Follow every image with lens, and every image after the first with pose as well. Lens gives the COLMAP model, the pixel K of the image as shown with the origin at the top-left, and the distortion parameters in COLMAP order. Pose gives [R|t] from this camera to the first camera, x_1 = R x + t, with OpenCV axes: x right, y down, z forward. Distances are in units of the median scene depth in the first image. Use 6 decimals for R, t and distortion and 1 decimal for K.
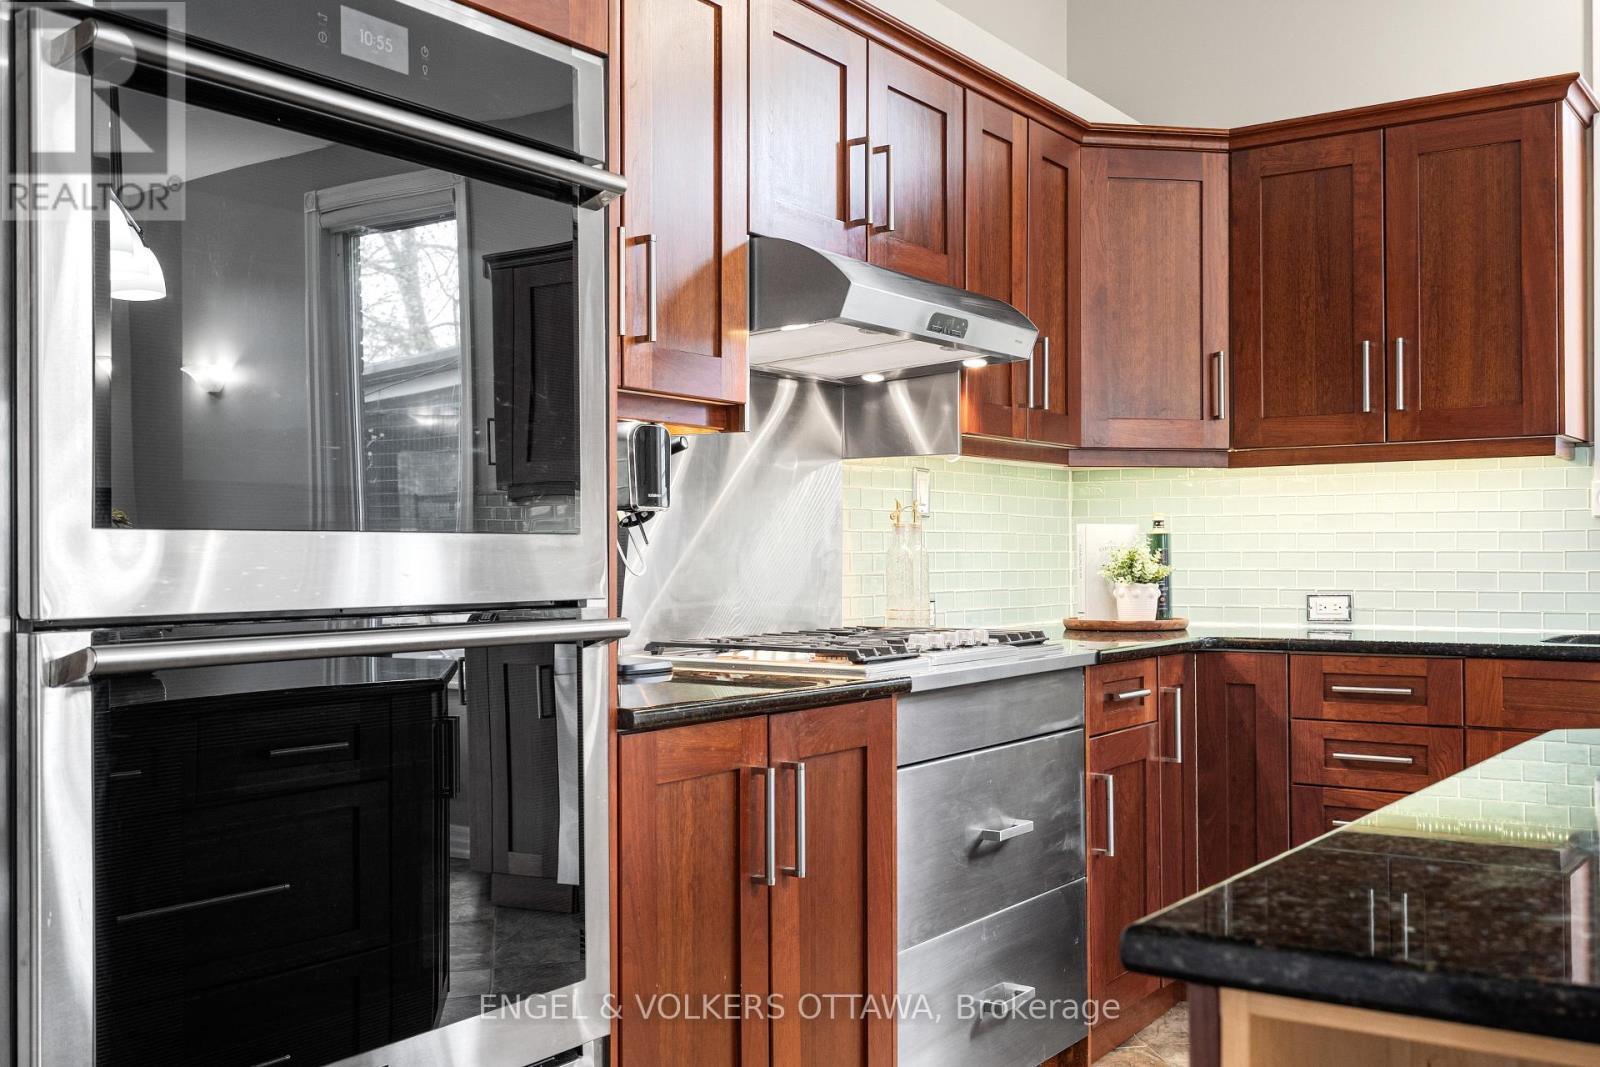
lens RADIAL K [[1574.9, 0, 800.9], [0, 1574.9, 539.8], [0, 0, 1]] dist [0.014204, 0.000000]
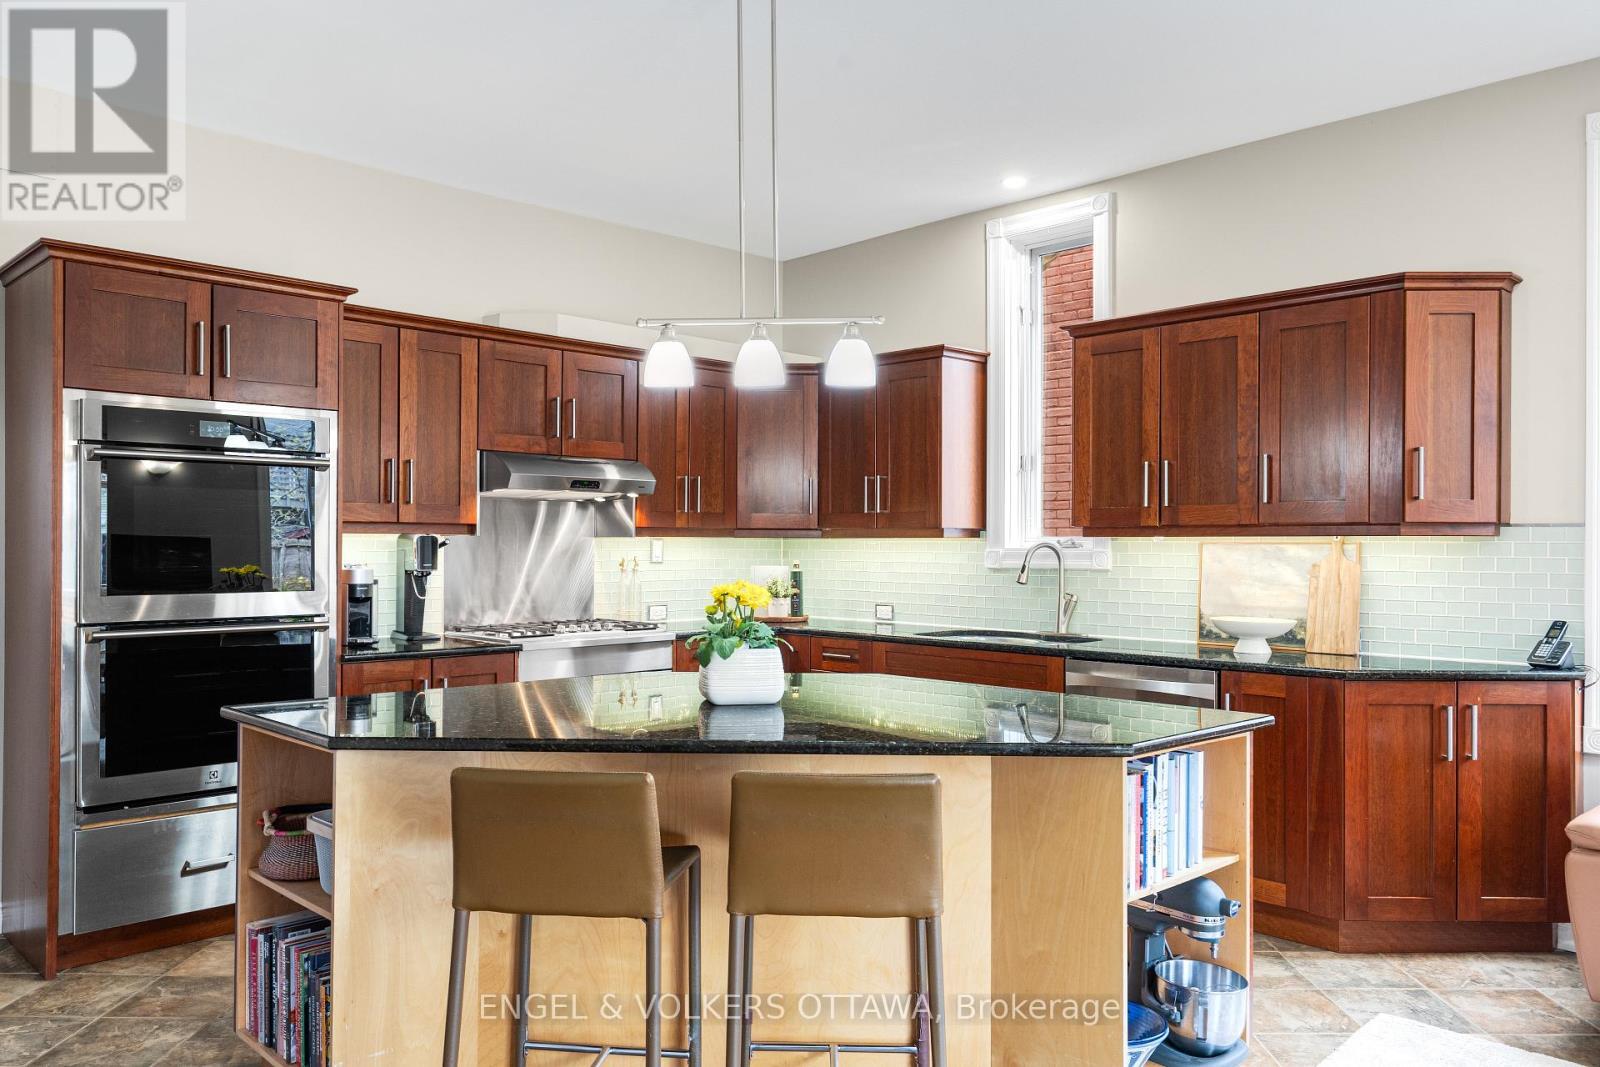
lens RADIAL K [[1192.2, 0, 797.4], [0, 1192.2, 534.4], [0, 0, 1]] dist [0.004829, 0.004408]
pose [[0.982179, 0.007140, -0.187815, 0.575339], [-0.006682, 0.999973, 0.003069, -0.061046], [0.187831, -0.001760, 0.982200, -0.480053]]
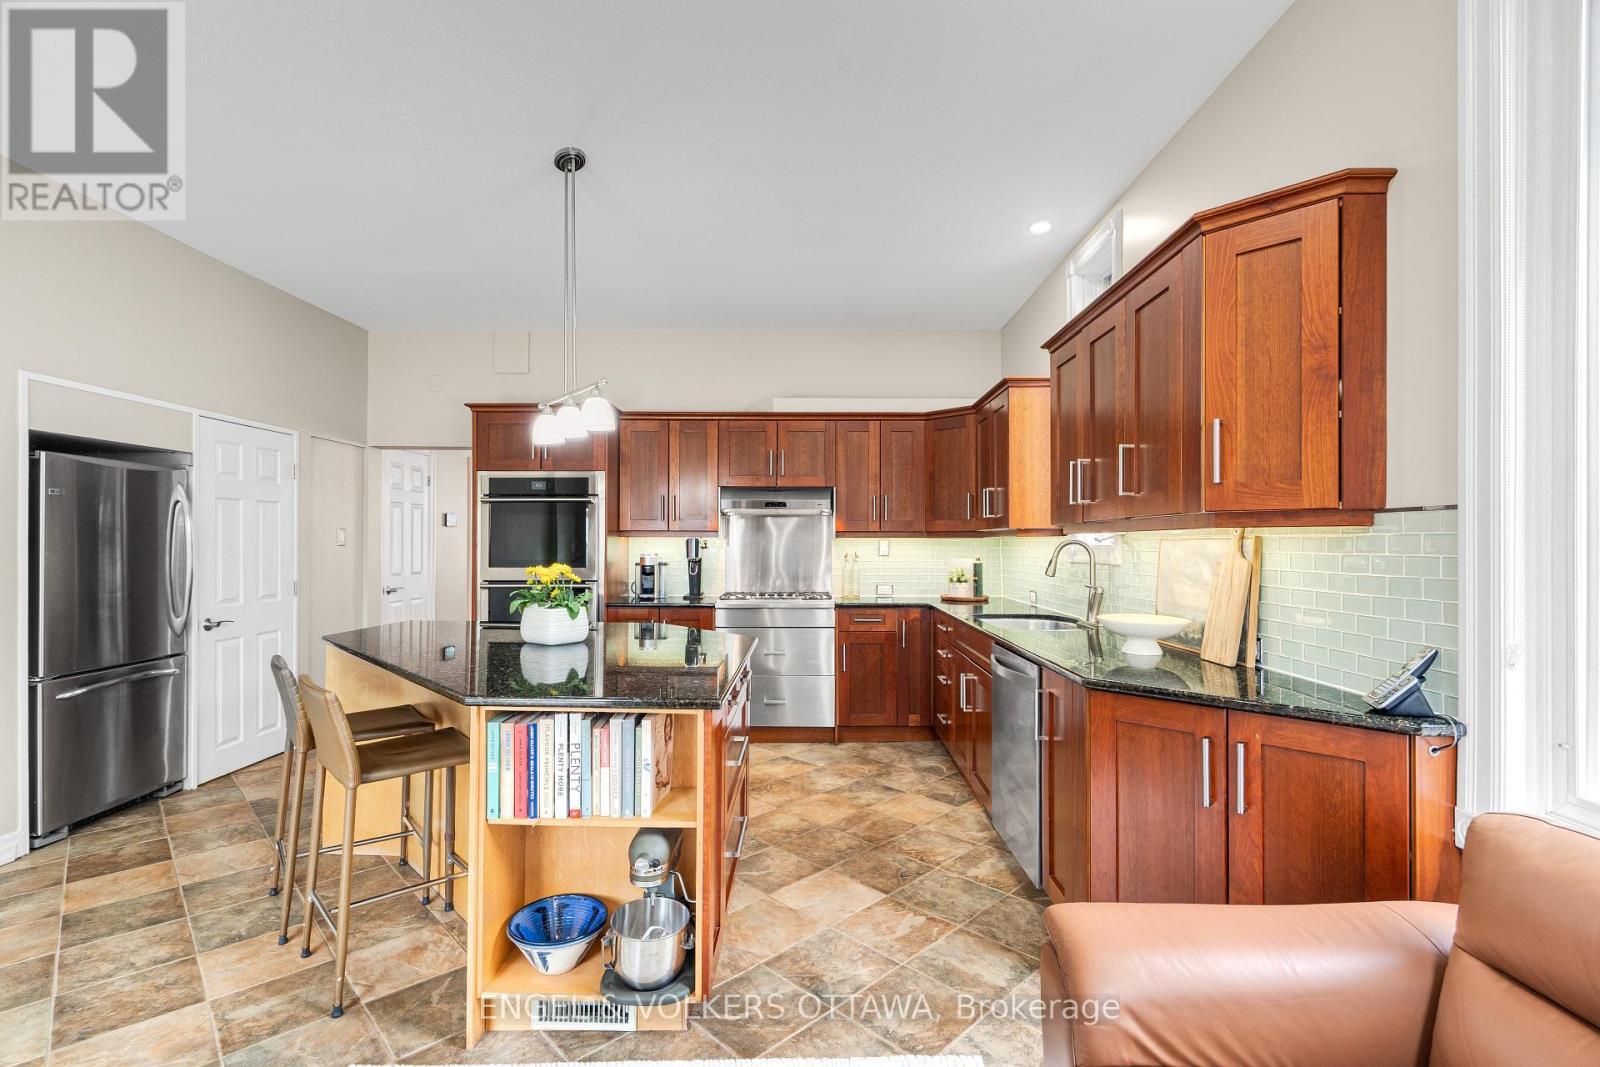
lens RADIAL K [[732.9, 0, 799.1], [0, 732.9, 538.1], [0, 0, 1]] dist [-0.001878, 0.001581]
pose [[0.560067, -0.000766, -0.828447, 1.195877], [0.004920, 0.999985, 0.002401, -0.055250], [0.828433, -0.005421, 0.560063, 0.115380]]
